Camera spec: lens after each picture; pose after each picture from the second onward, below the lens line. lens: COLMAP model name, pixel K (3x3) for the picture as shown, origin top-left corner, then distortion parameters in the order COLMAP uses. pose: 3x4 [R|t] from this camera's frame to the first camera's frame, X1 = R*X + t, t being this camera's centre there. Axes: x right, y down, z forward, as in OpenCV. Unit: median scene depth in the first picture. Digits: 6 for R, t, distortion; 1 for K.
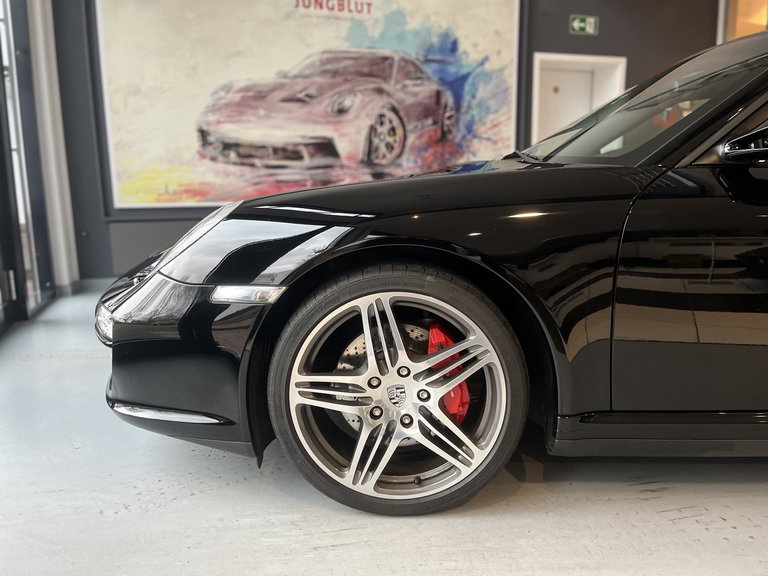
lens RADIAL K [[618.4, 0, 382.8], [0, 618.4, 288.7], [0, 0, 1]] dist [0.052331, -0.066386]
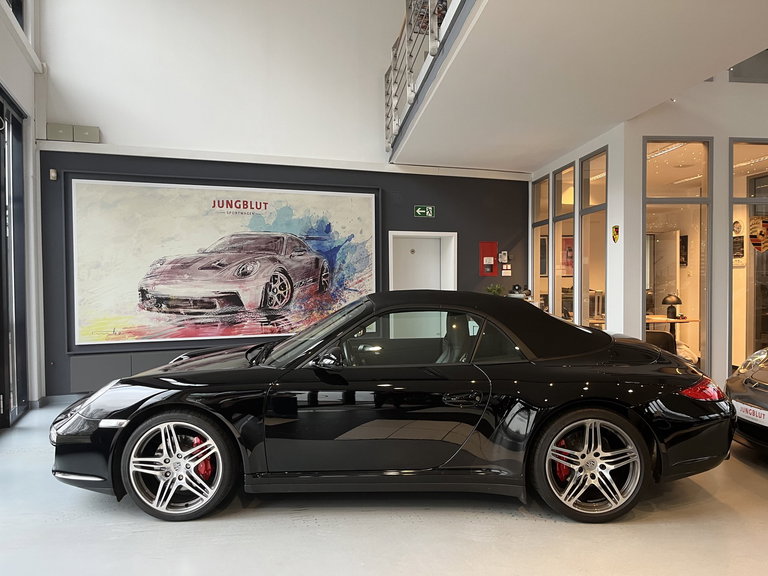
lens RADIAL K [[618.4, 0, 386.5], [0, 618.4, 284.9], [0, 0, 1]] dist [0.052331, -0.066386]
pose [[0.999224, 0.007070, 0.038743, 0.217961], [-0.000970, 0.987874, -0.155254, -0.042988], [-0.039371, 0.155096, 0.987115, -0.445237]]
